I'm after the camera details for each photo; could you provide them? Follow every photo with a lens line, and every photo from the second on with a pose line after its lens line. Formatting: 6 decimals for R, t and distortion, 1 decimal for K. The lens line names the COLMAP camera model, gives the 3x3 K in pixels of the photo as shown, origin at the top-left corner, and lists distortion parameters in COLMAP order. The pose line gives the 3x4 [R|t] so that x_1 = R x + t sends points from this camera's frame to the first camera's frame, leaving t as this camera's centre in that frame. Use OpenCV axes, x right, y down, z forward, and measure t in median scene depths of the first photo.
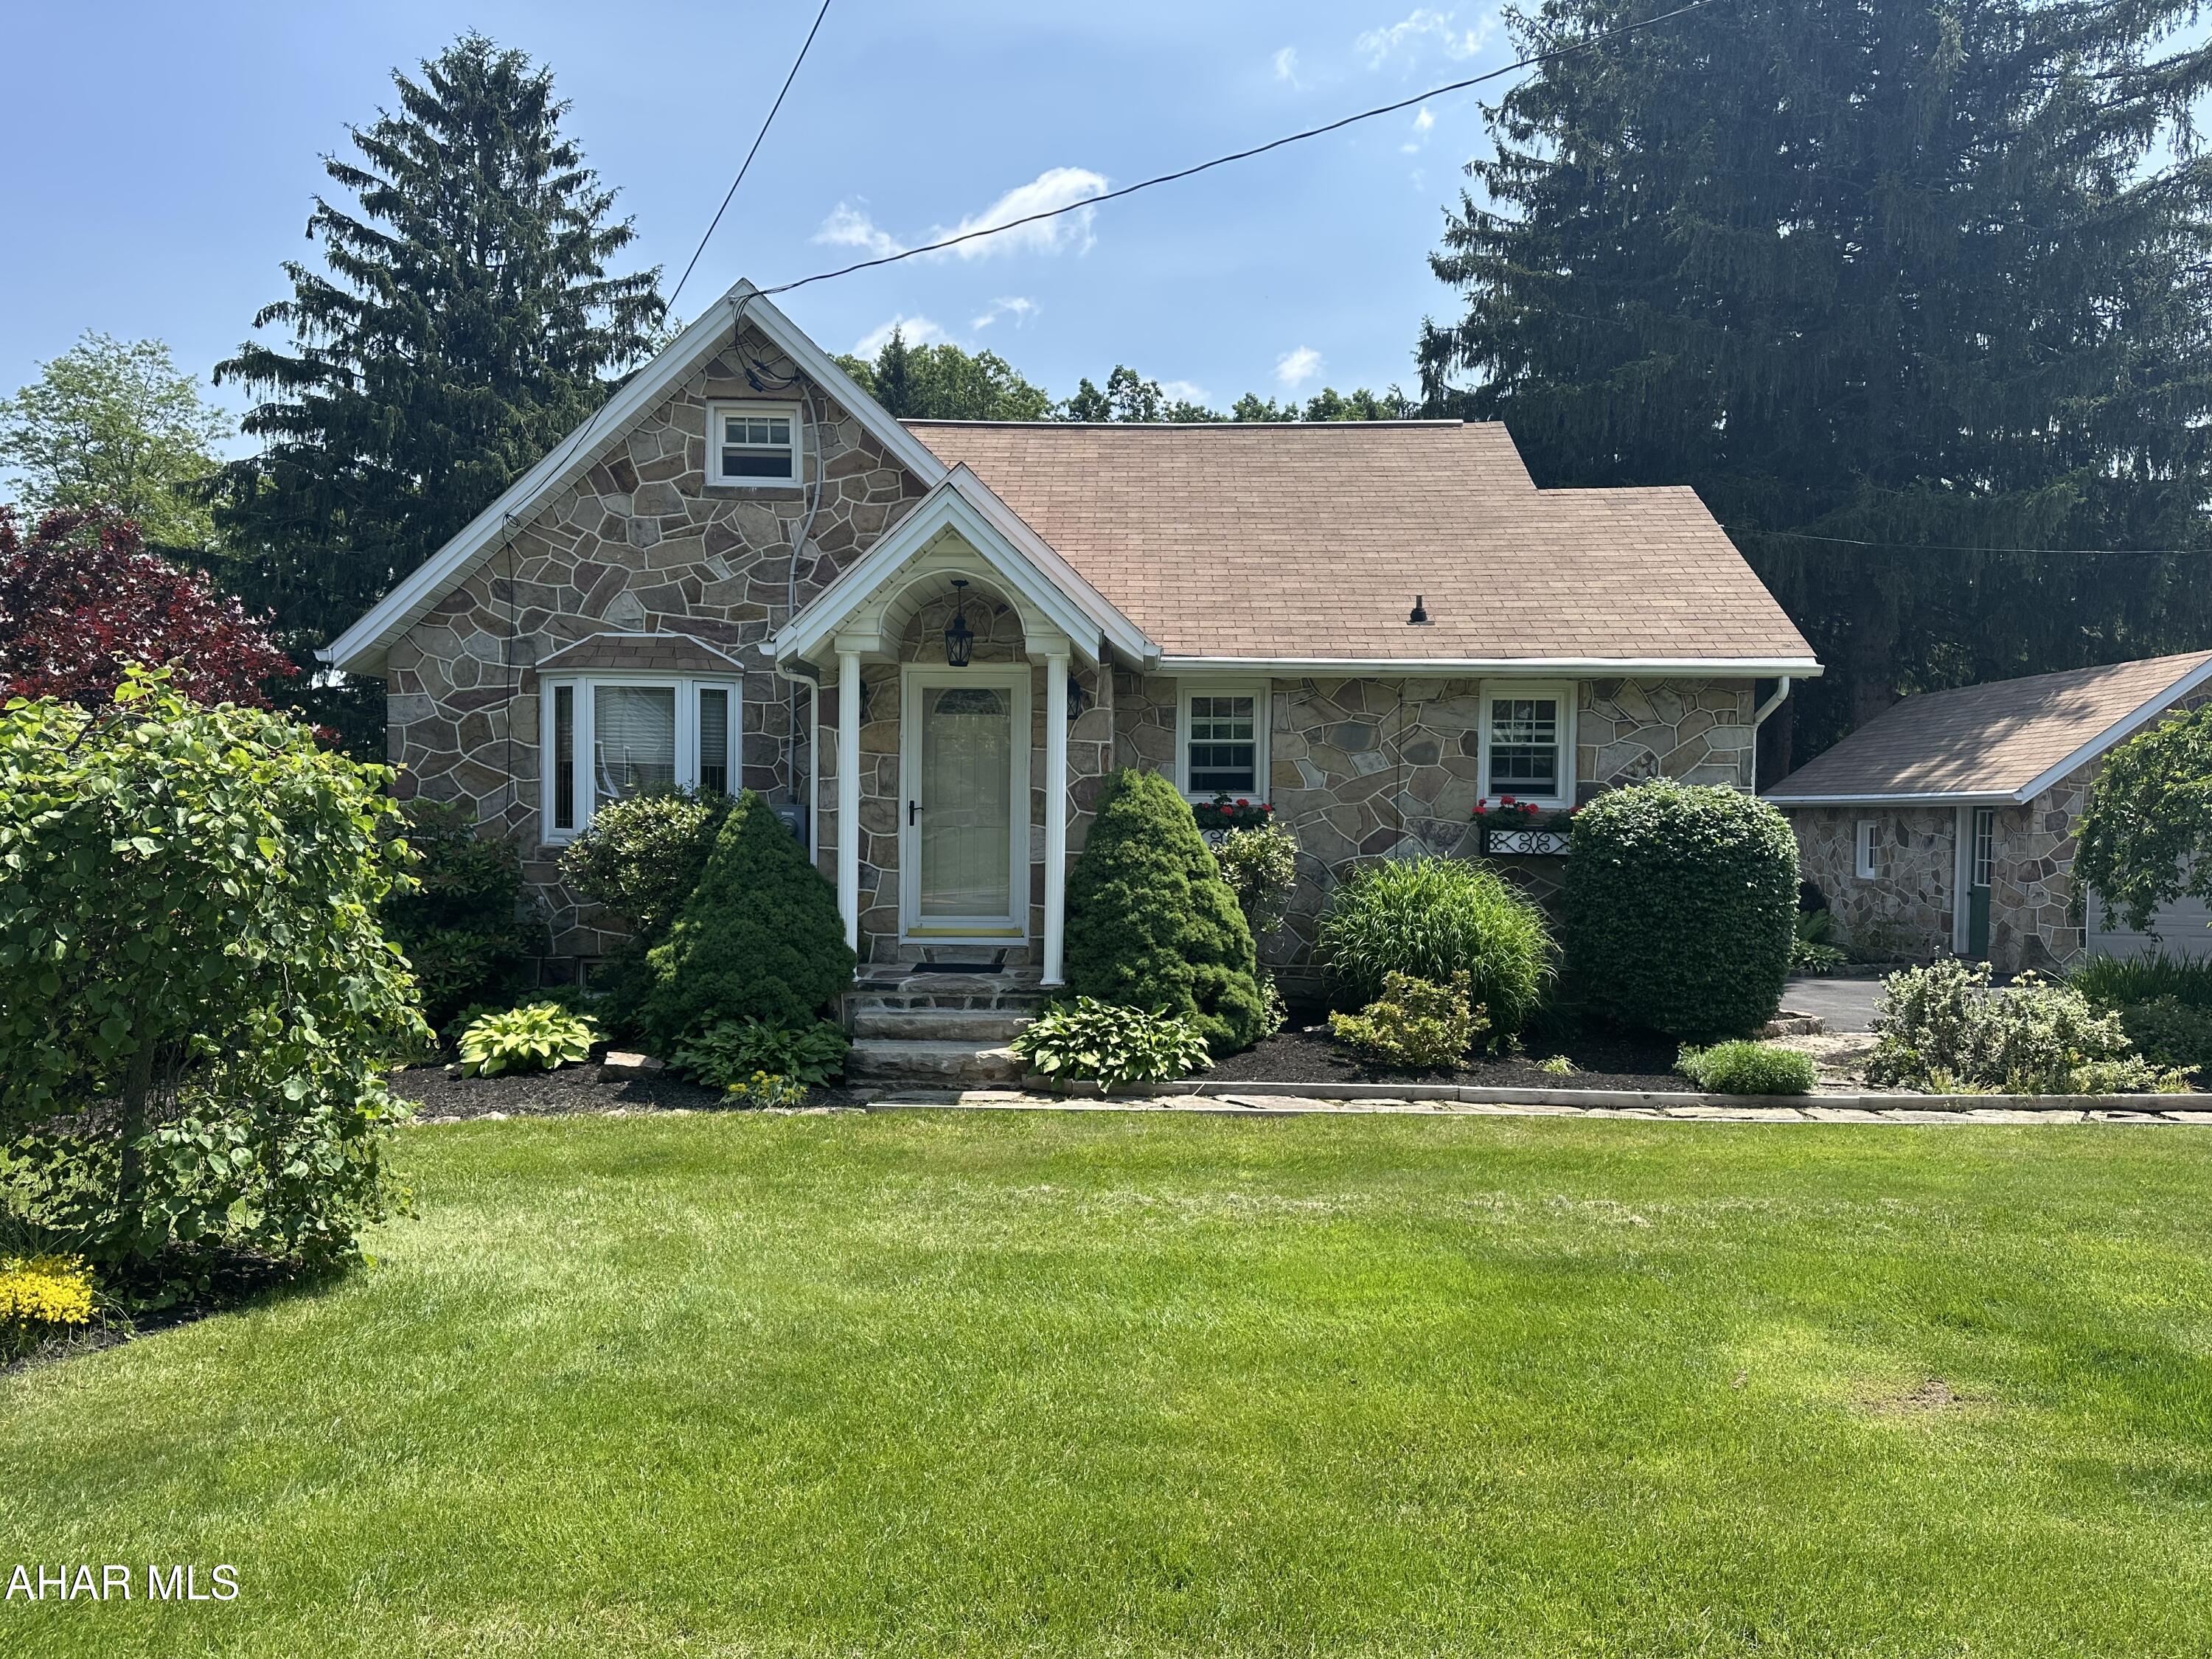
lens RADIAL K [[1558.0, 0, 1112.5], [0, 1558.0, 841.4], [0, 0, 1]] dist [0.010851, -0.021220]
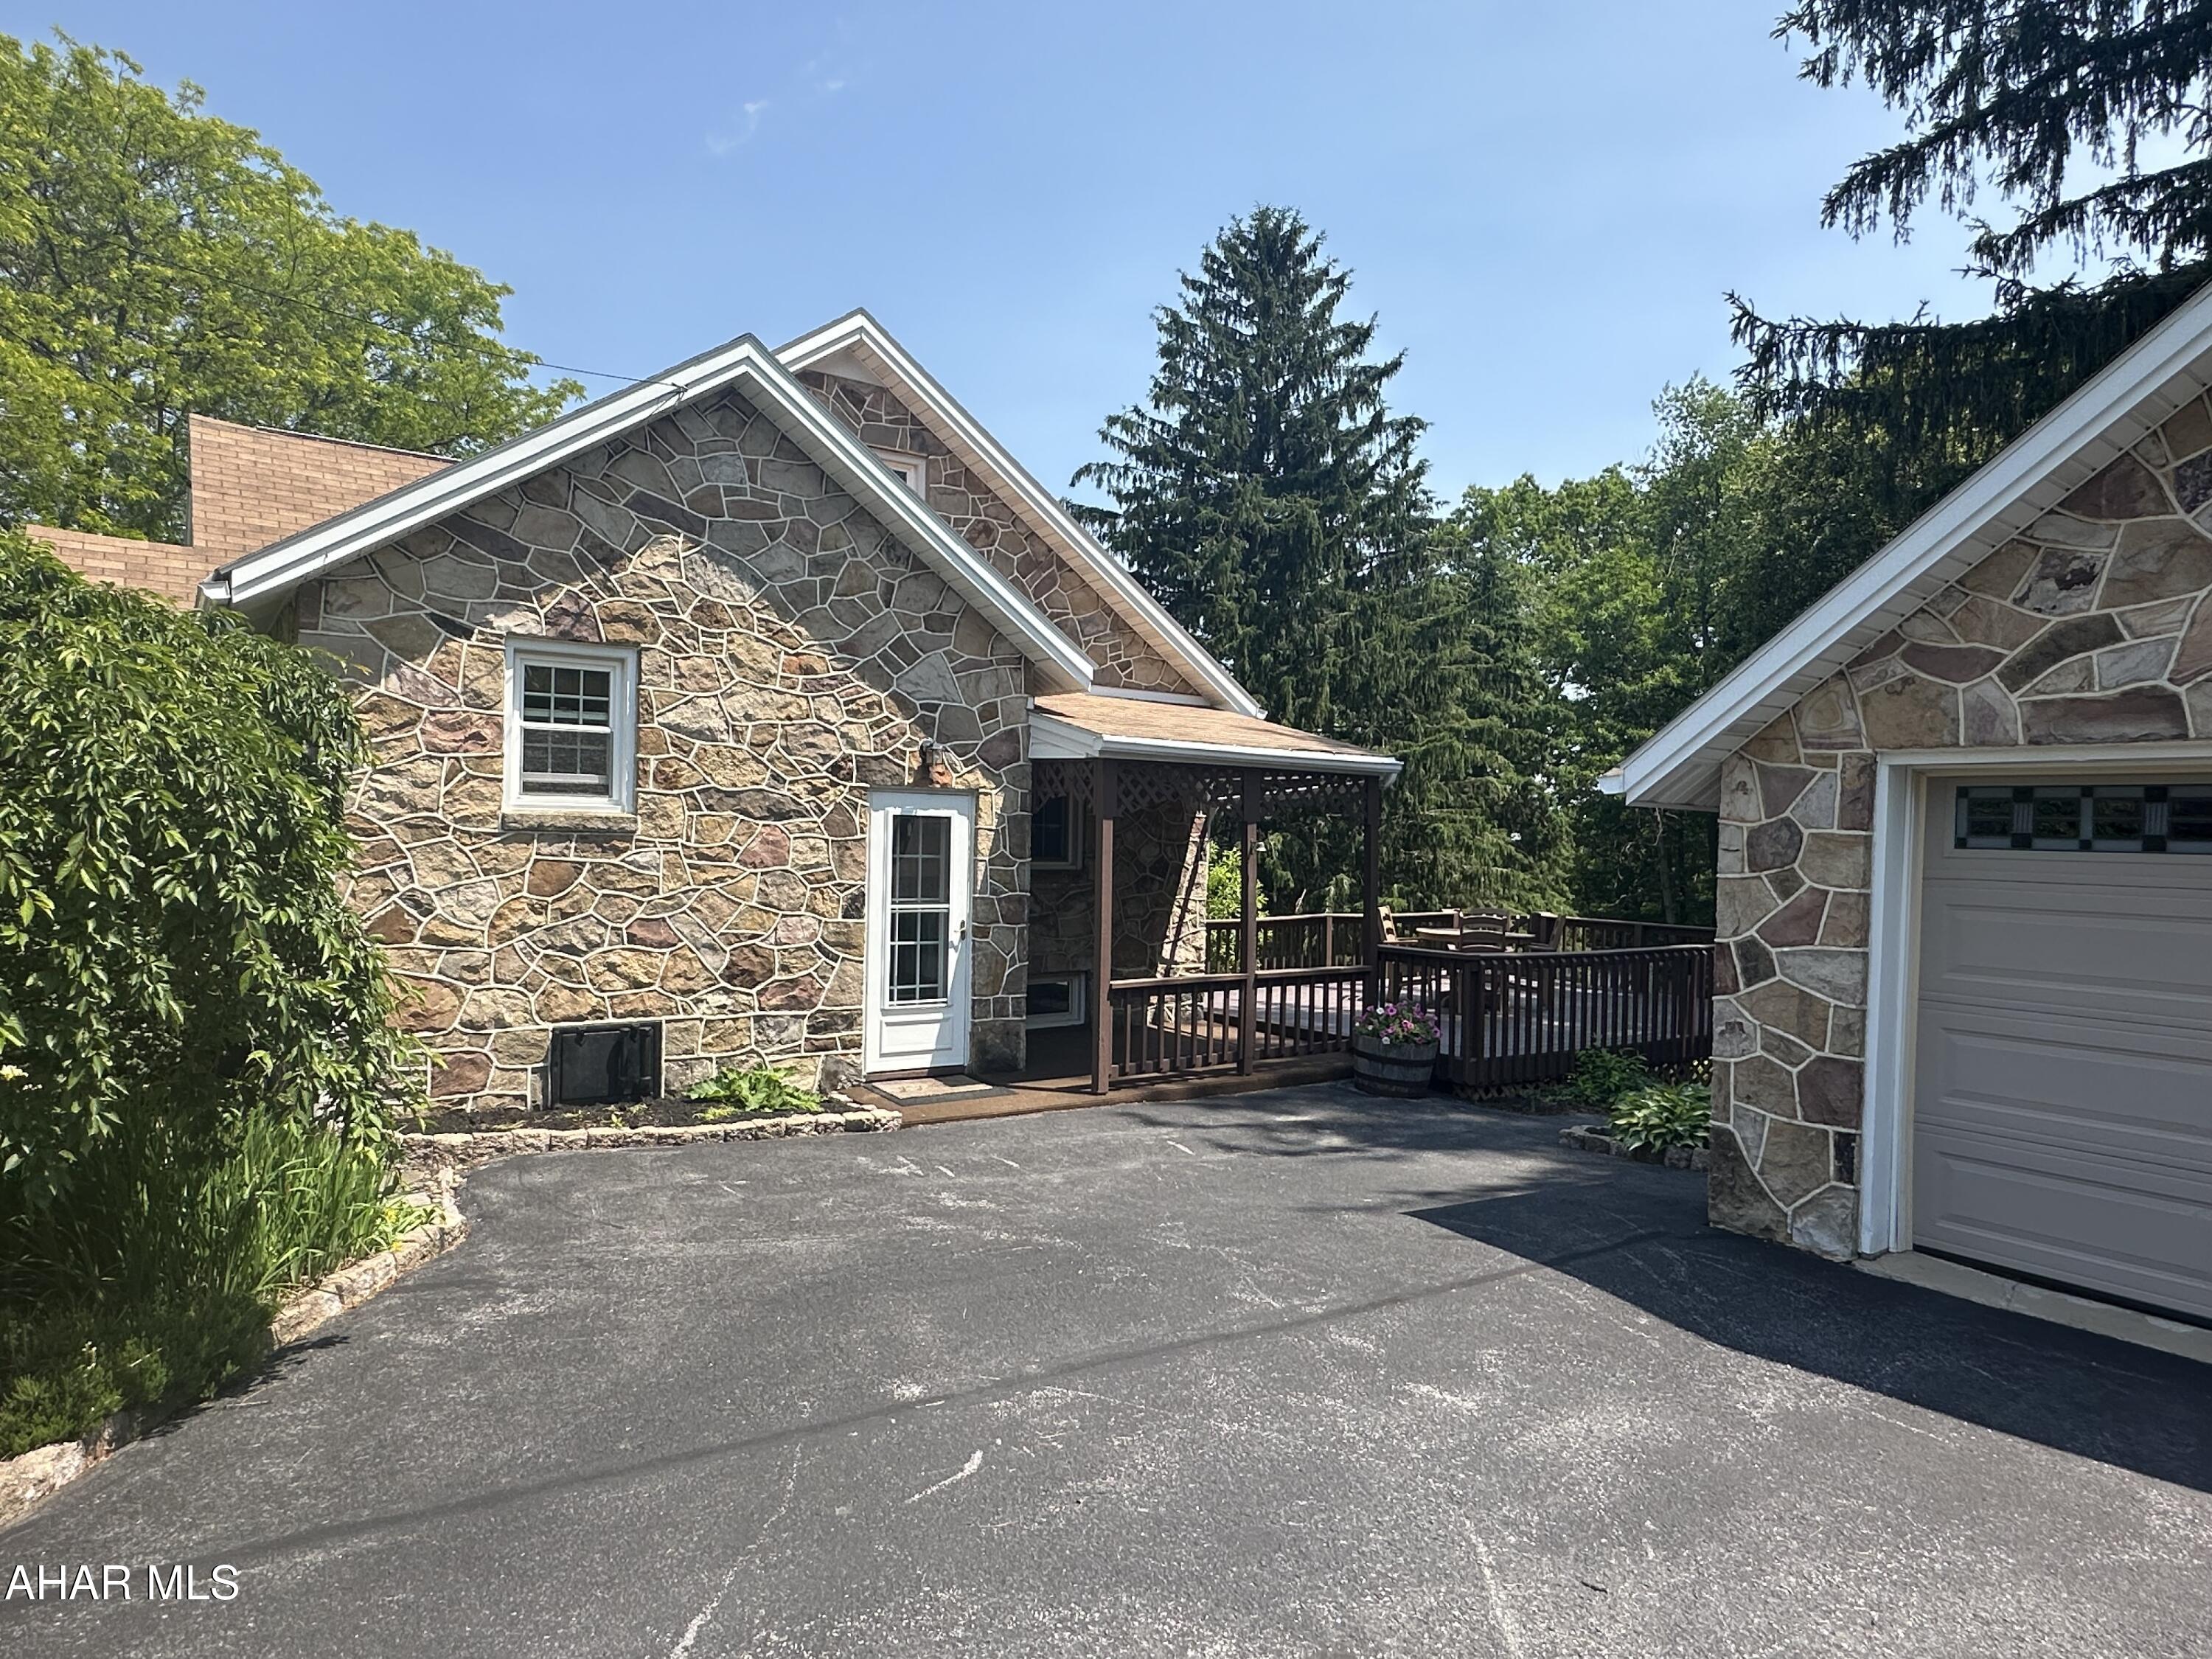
lens RADIAL K [[1341.2, 0, 1102.5], [0, 1341.2, 828.4], [0, 0, 1]] dist [-0.008039, -0.001228]
pose [[0.606479, -0.004507, -0.795087, 1.057149], [-0.031076, 0.999086, -0.029367, -0.003198], [0.794492, 0.042518, 0.605784, 0.903033]]
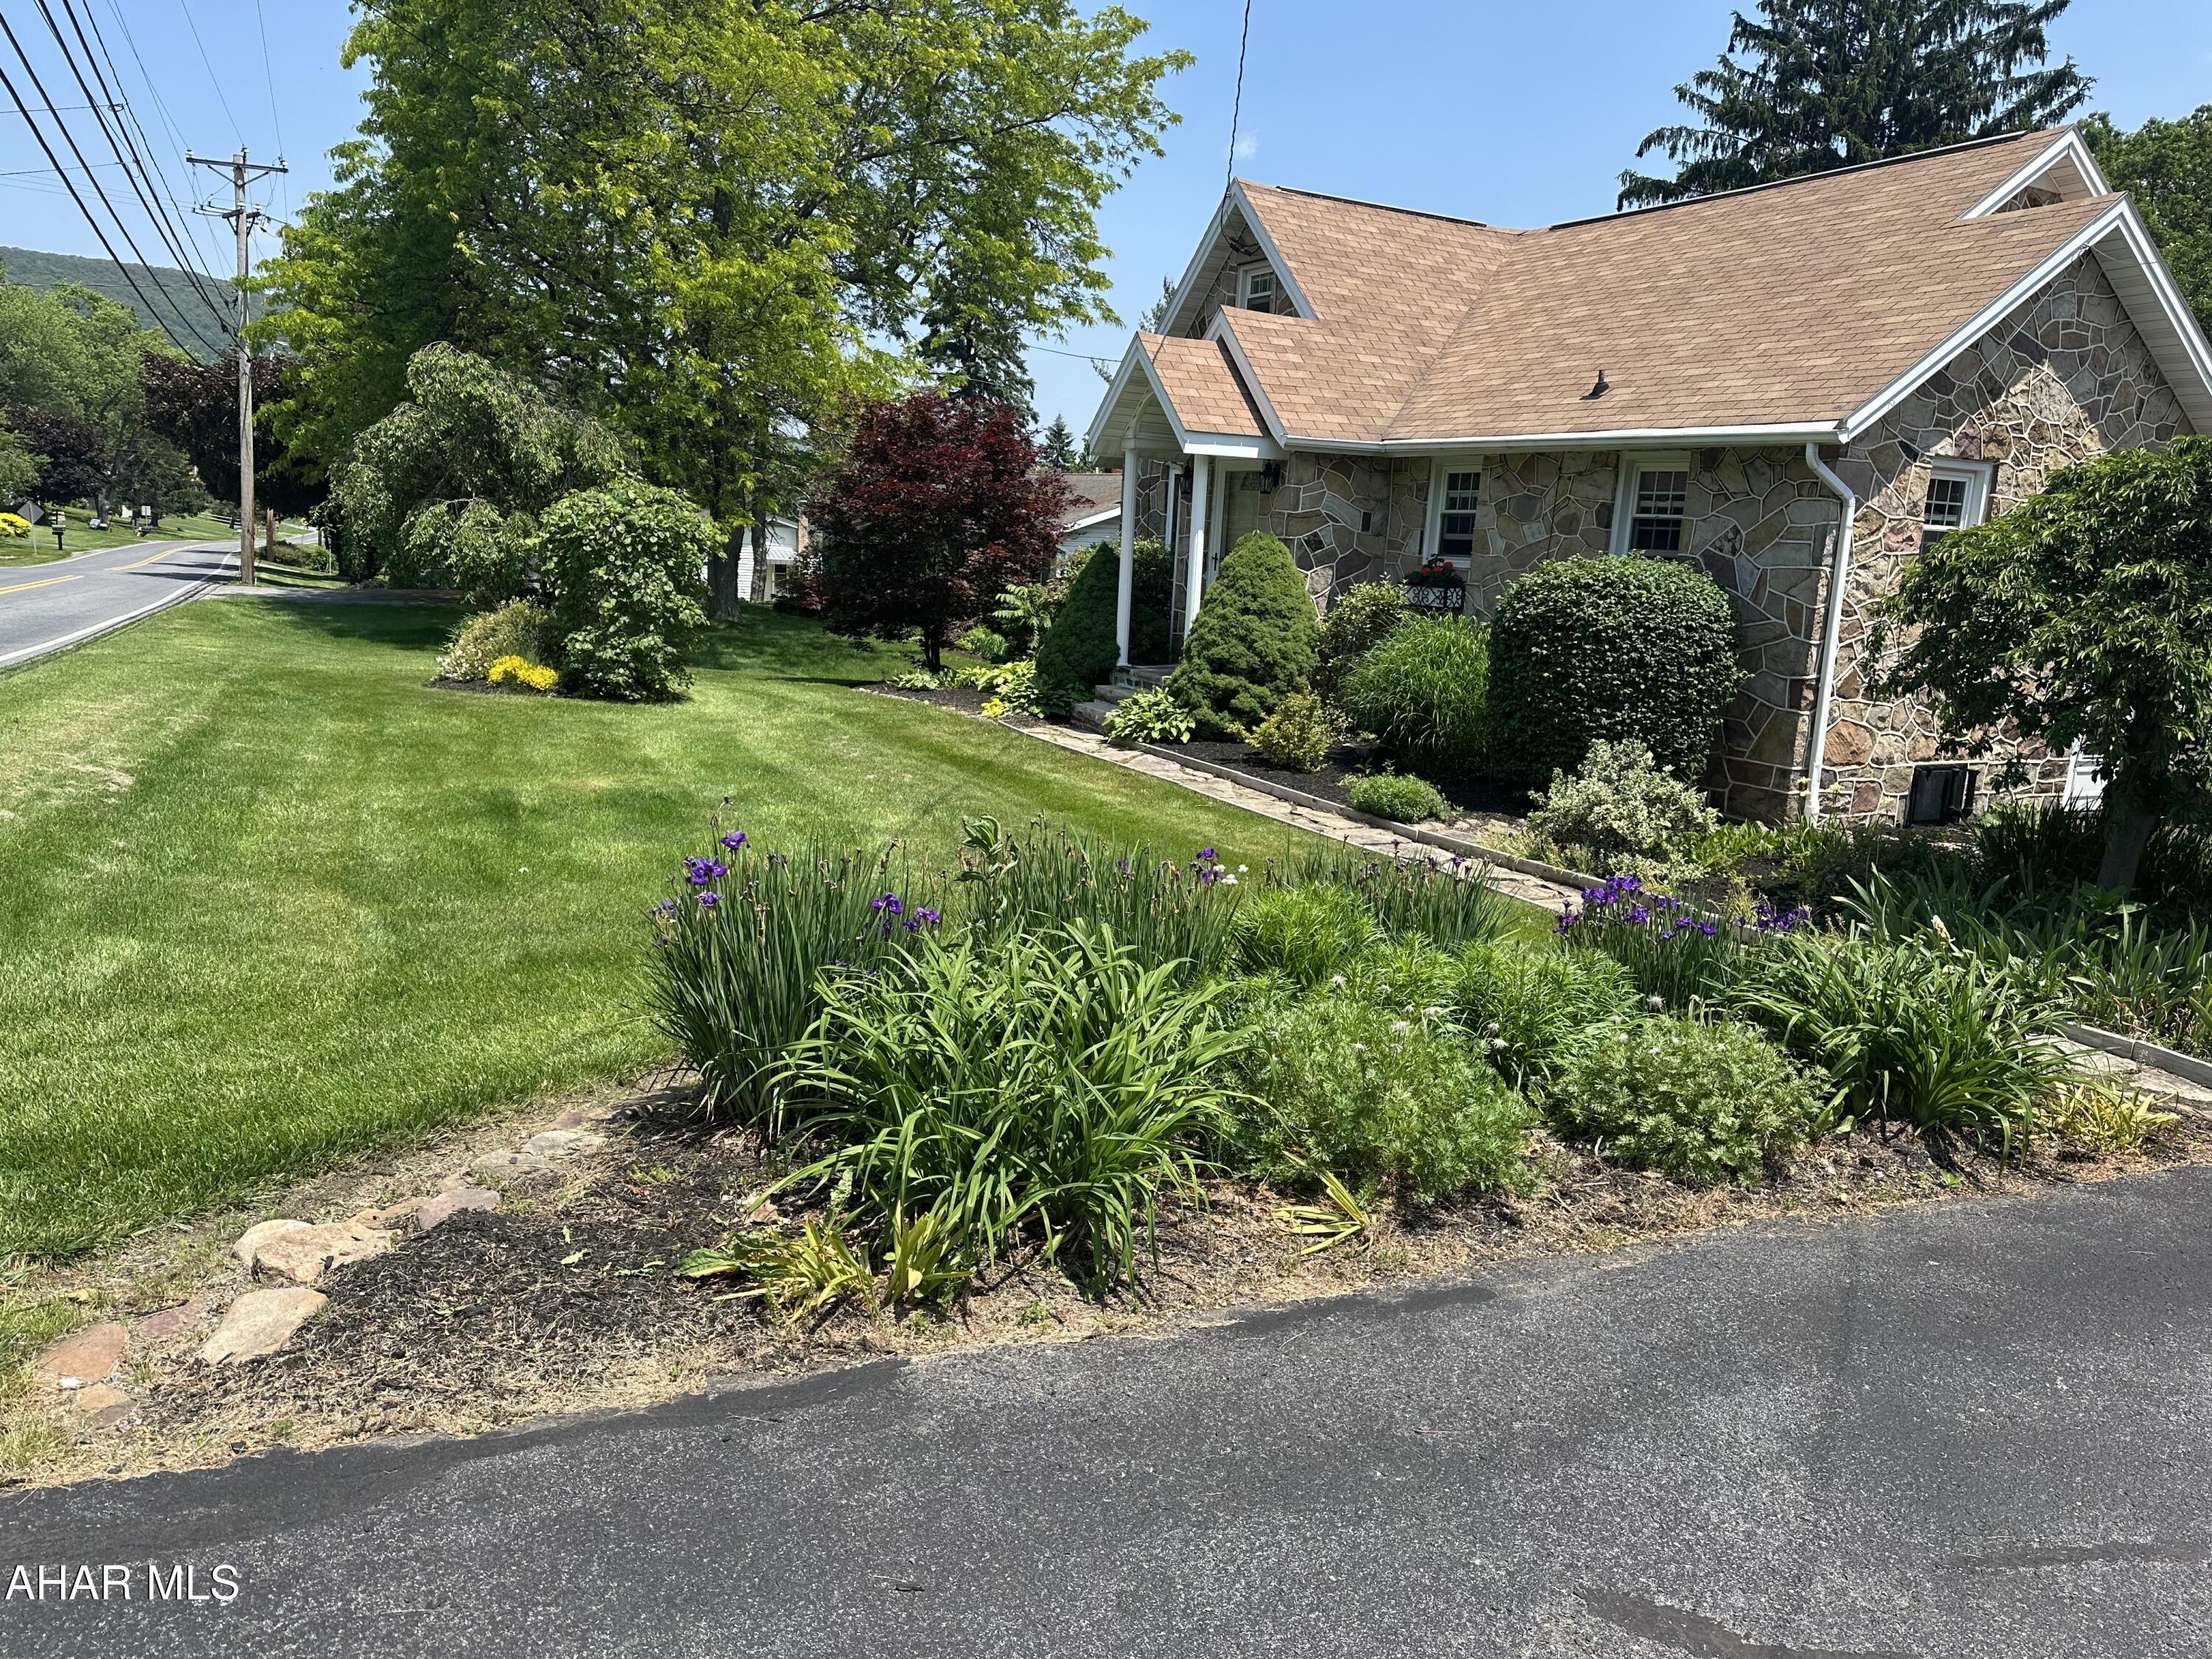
lens RADIAL K [[1558.0, 0, 1119.8], [0, 1558.0, 825.5], [0, 0, 1]] dist [0.010851, -0.021220]
pose [[0.481935, 0.177638, -0.858012, 0.988651], [-0.065110, 0.983787, 0.167106, -0.011478], [0.873785, -0.024669, 0.485687, 0.199725]]
